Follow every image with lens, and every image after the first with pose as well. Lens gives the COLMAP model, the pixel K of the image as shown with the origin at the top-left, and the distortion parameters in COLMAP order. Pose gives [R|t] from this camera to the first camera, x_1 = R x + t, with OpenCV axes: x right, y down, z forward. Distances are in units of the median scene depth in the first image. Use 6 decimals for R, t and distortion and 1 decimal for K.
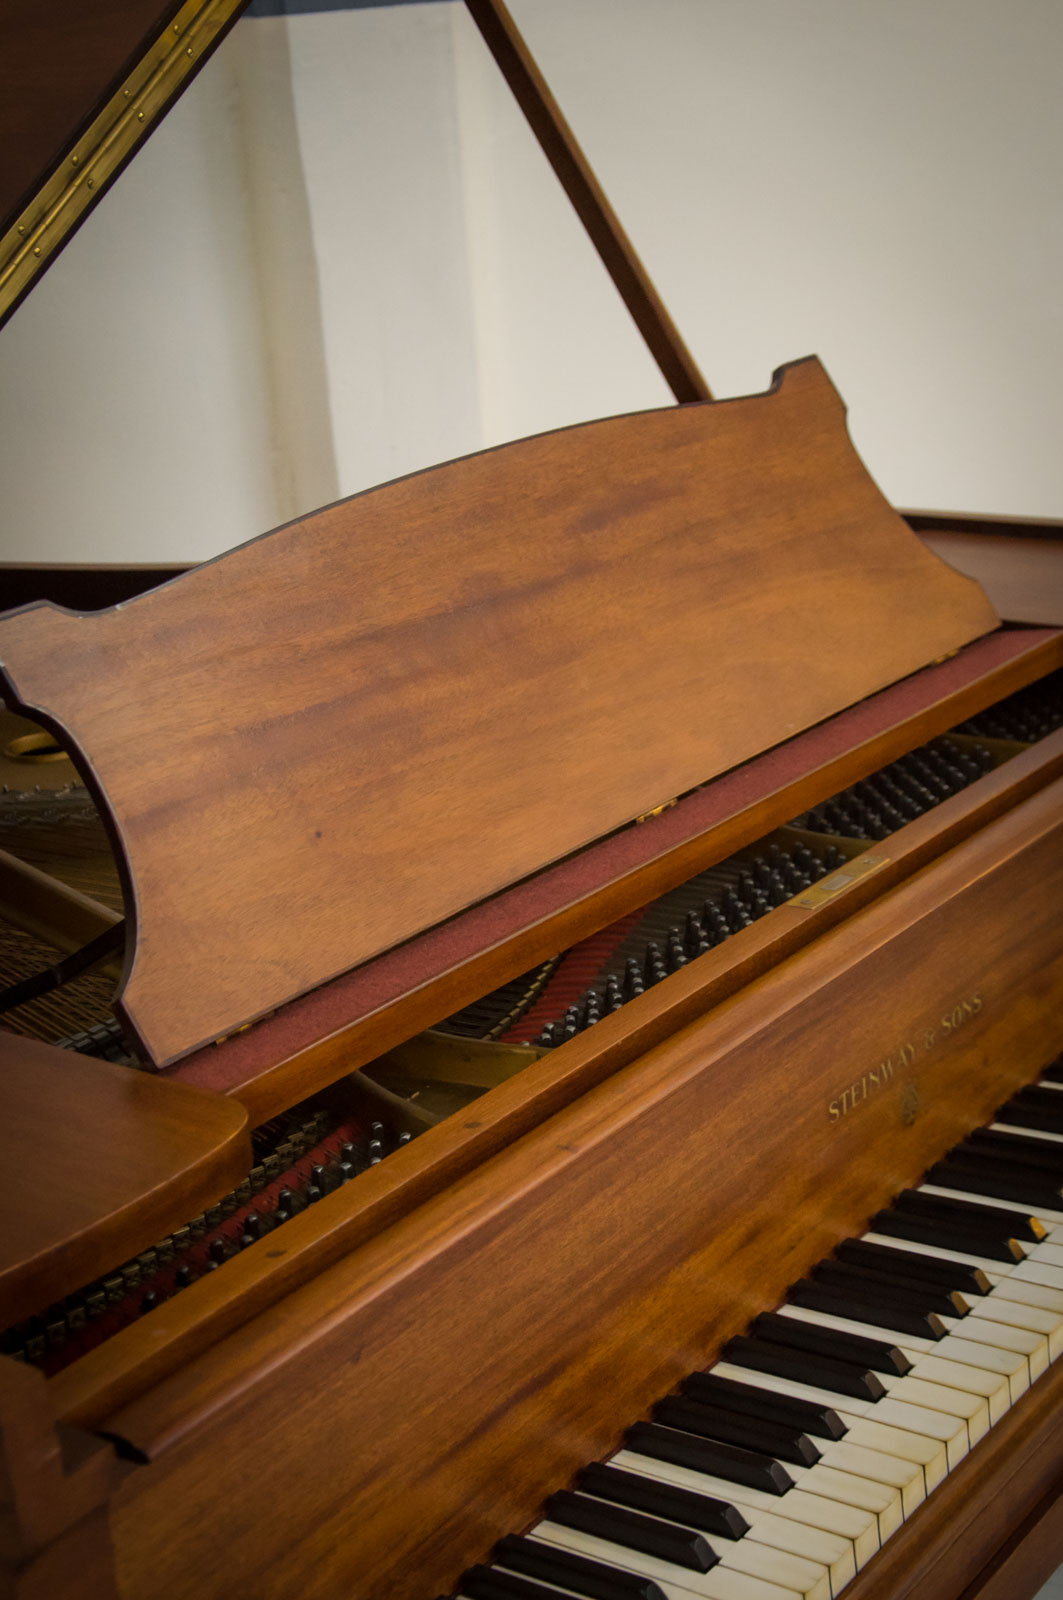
lens RADIAL K [[2471.5, 0, 531.5], [0, 2471.5, 800.0], [0, 0, 1]] dist [0.140769, 0.025949]
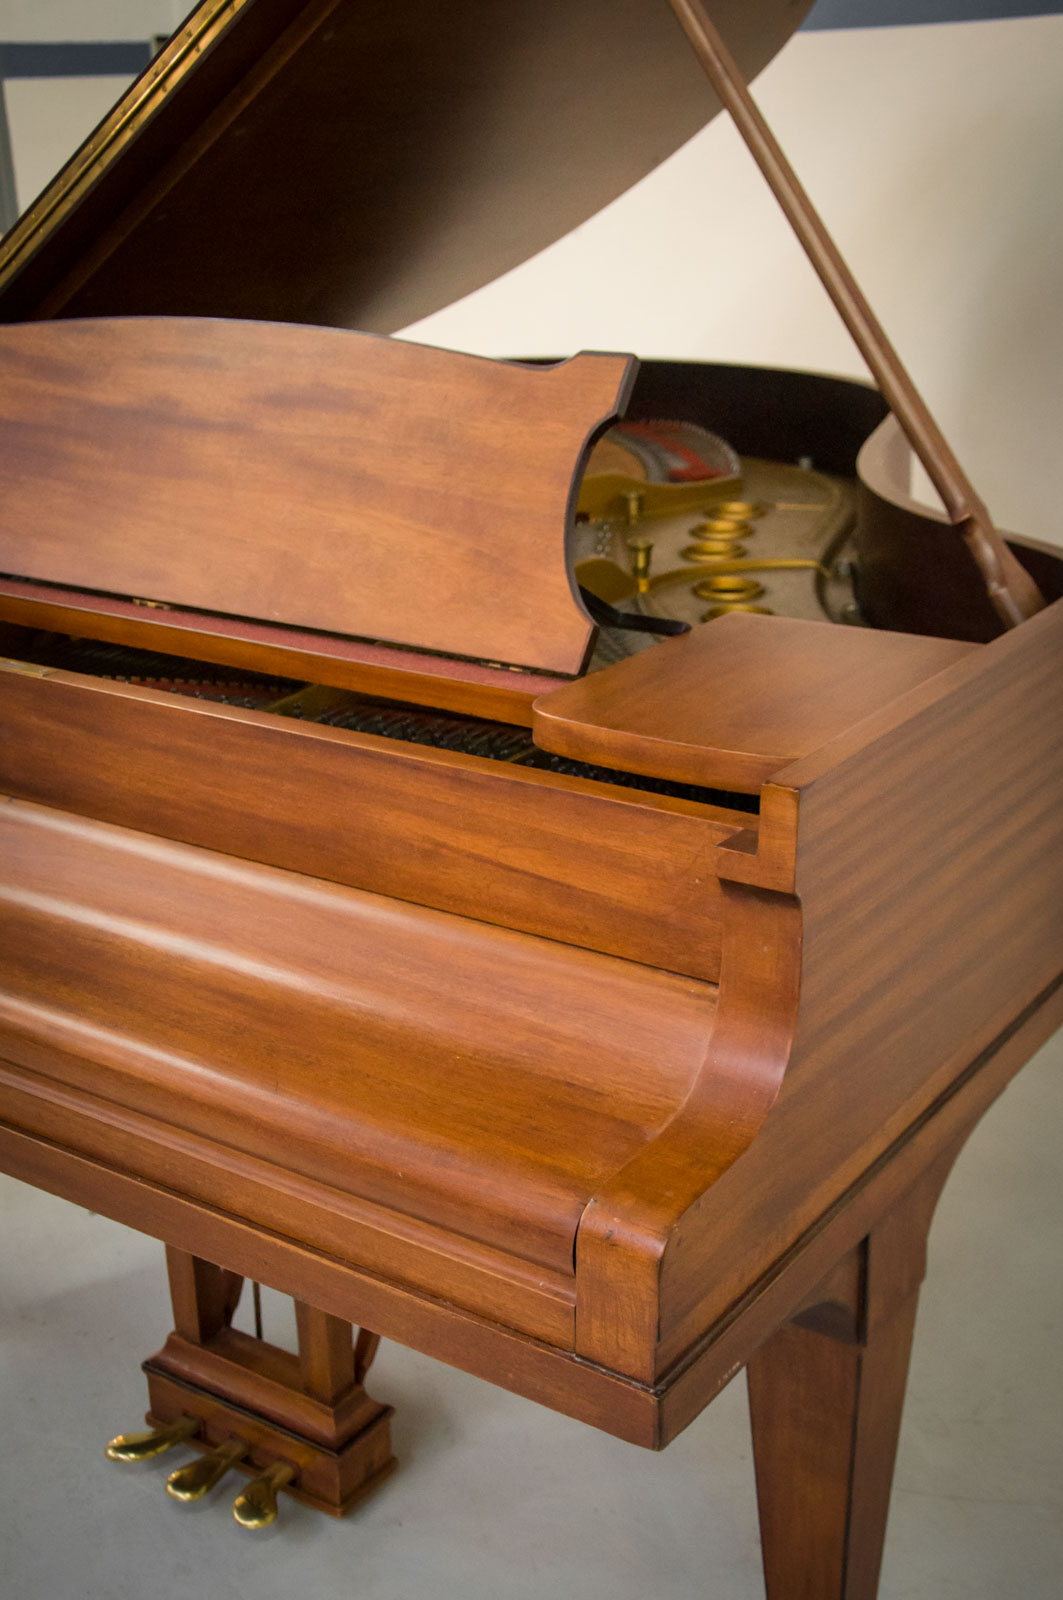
lens RADIAL K [[1933.4, 0, 531.5], [0, 1933.4, 800.0], [0, 0, 1]] dist [0.003794, 0.002696]
pose [[0.029890, 0.421185, -0.906482, 1.132363], [-0.294177, 0.870429, 0.394733, -0.406902], [0.955284, 0.254867, 0.149920, 1.155262]]
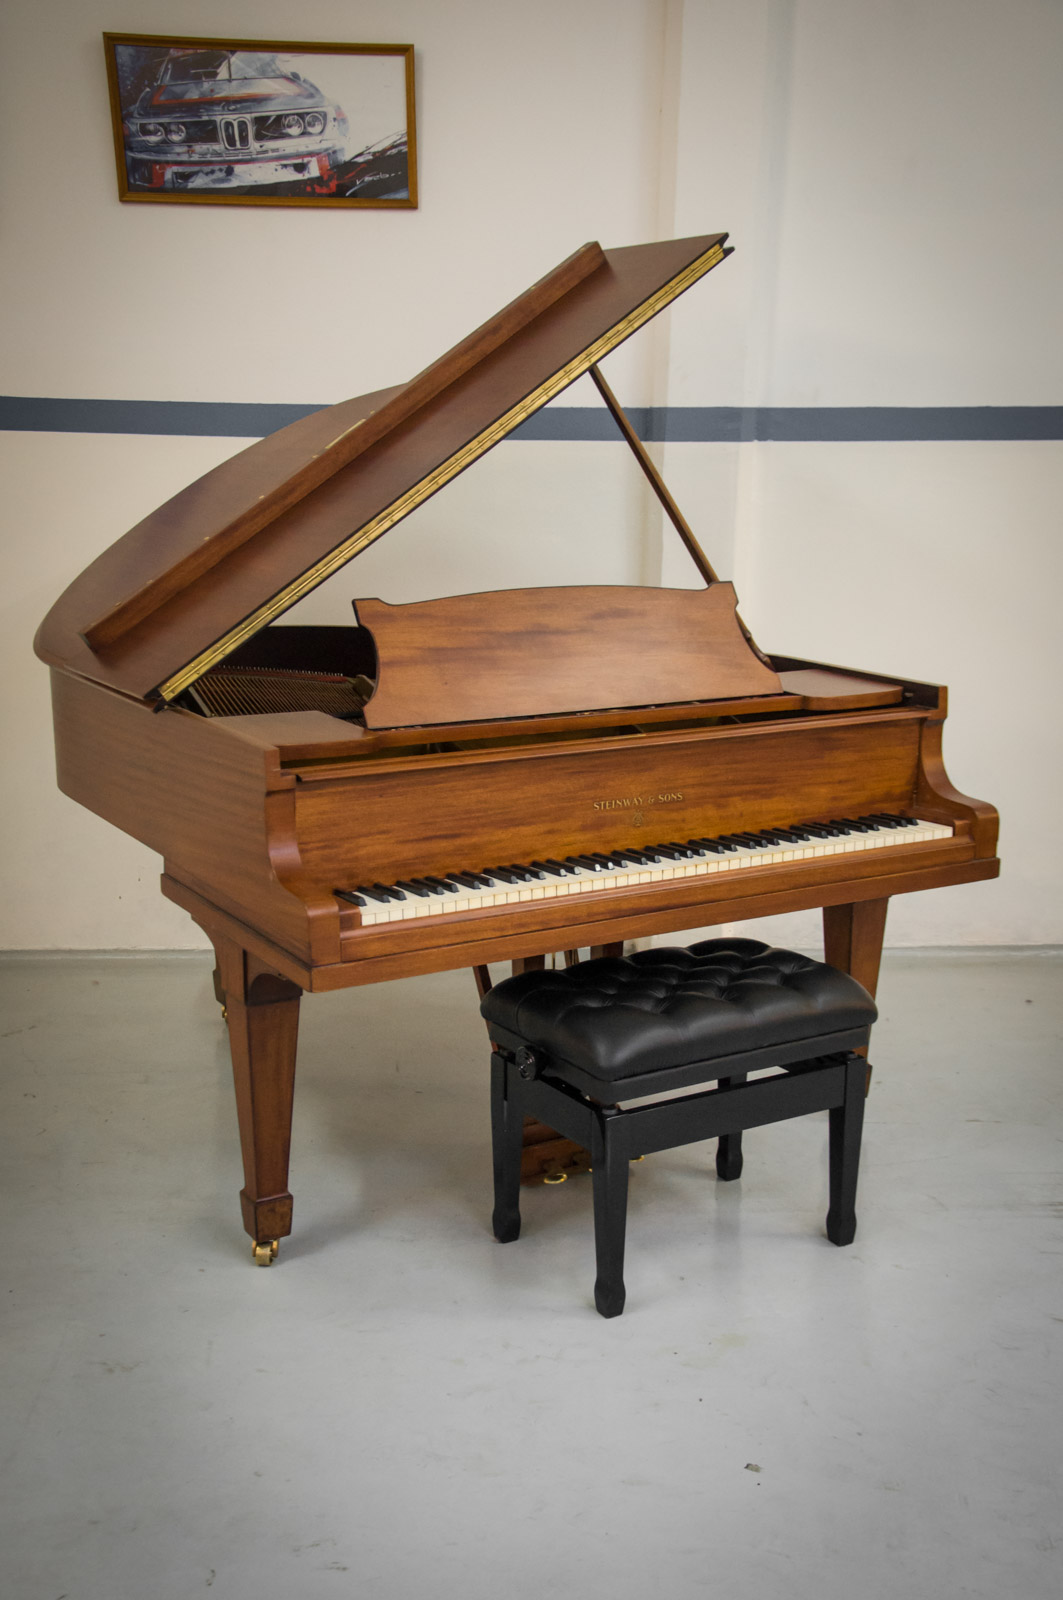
lens RADIAL K [[1783.4, 0, 530.5], [0, 1783.4, 818.9], [0, 0, 1]] dist [0.108578, 0.012152]
pose [[0.920478, 0.168149, -0.352768, 0.810961], [-0.199835, 0.978277, -0.055129, 0.275019], [0.335835, 0.121241, 0.934085, -1.039486]]
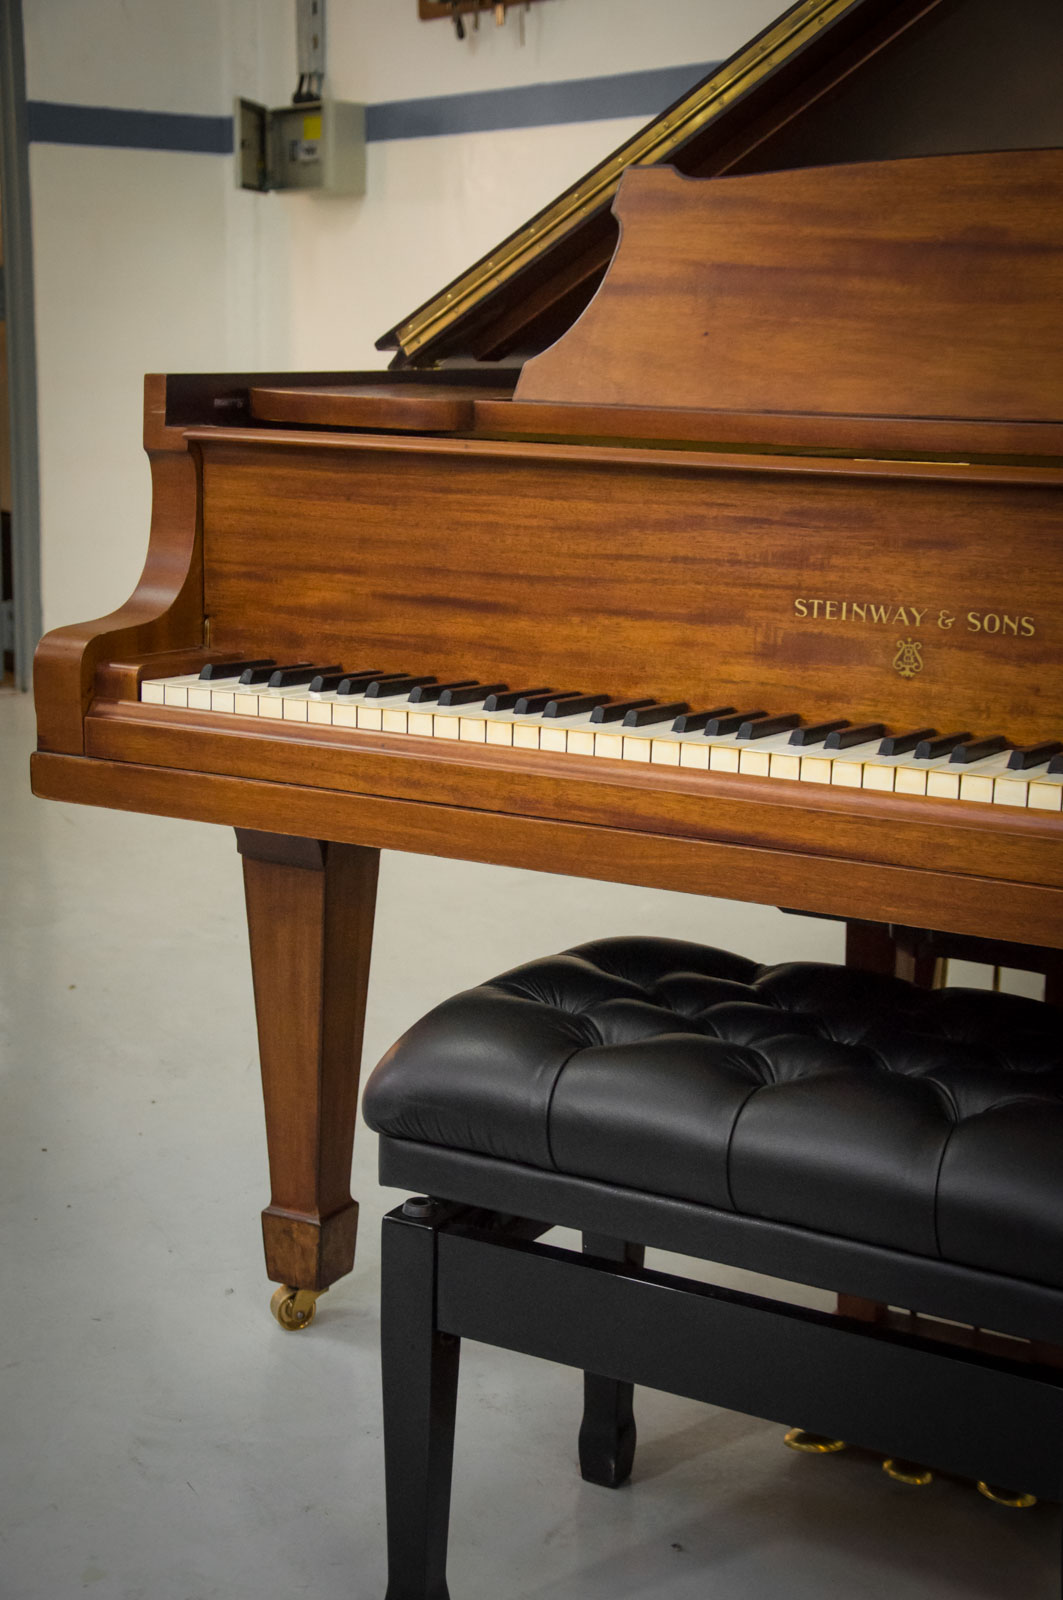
lens RADIAL K [[2327.9, 0, 531.5], [0, 2327.9, 800.0], [0, 0, 1]] dist [0.134594, 0.119532]
pose [[0.129964, 0.279455, -0.951322, 1.311328], [-0.349879, 0.910665, 0.219713, -0.004118], [0.927736, 0.304293, 0.216129, 0.628403]]
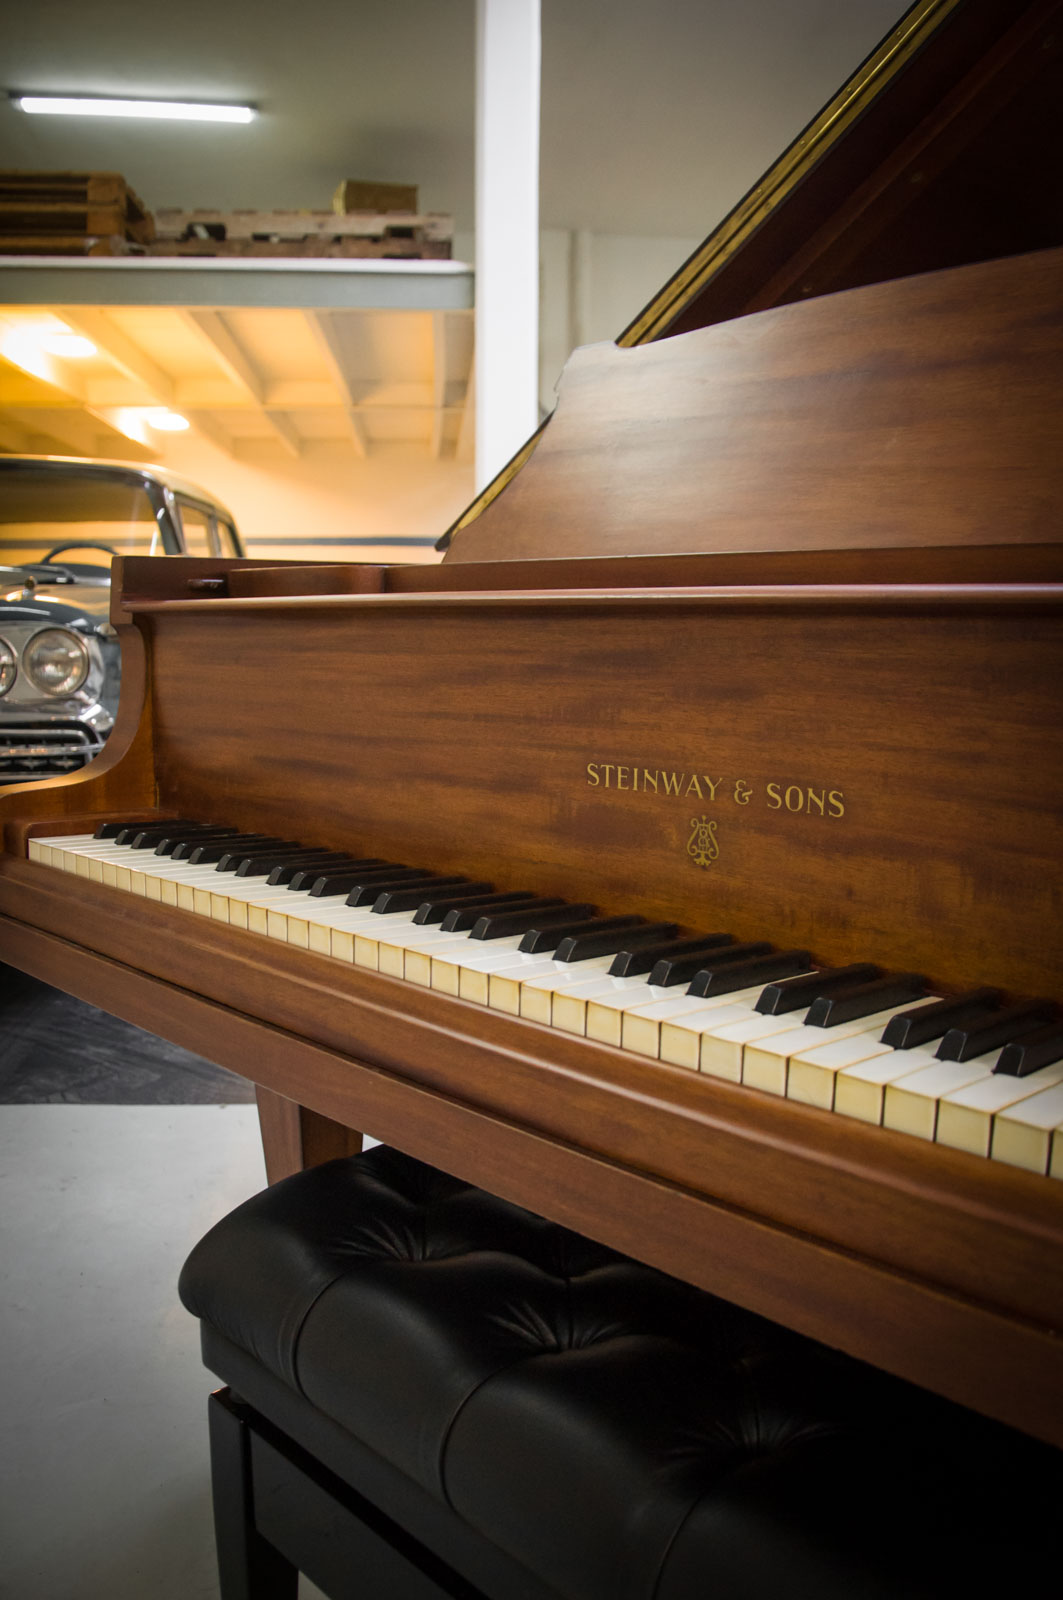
lens RADIAL K [[1323.0, 0, 531.5], [0, 1323.0, 800.0], [0, 0, 1]] dist [-0.113892, 0.005975]
pose [[-0.165021, 0.209803, -0.963717, 0.675151], [-0.308742, 0.917017, 0.252504, 0.000254], [0.936721, 0.339208, -0.086552, 1.026162]]
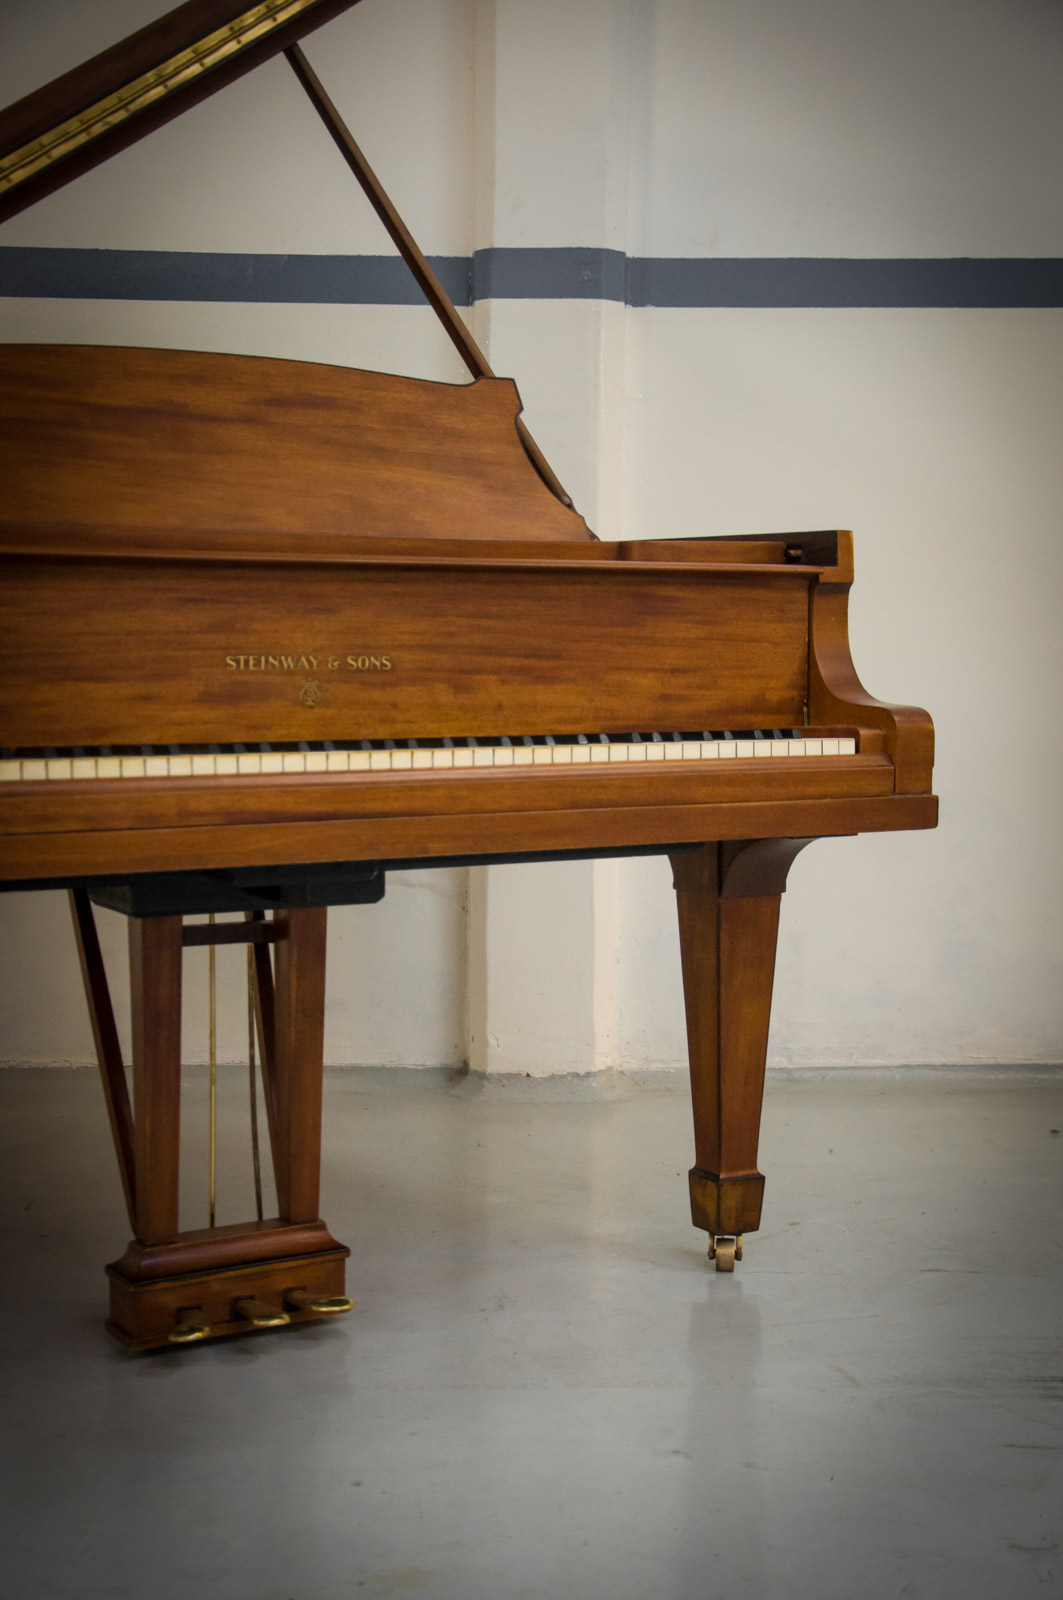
lens RADIAL K [[2184.4, 0, 531.5], [0, 2184.4, 800.0], [0, 0, 1]] dist [0.066188, 0.315965]
pose [[0.915356, 0.114584, -0.385998, 0.932416], [-0.201360, 0.960436, -0.192399, 0.476893], [0.348681, 0.253838, 0.902213, -0.311999]]
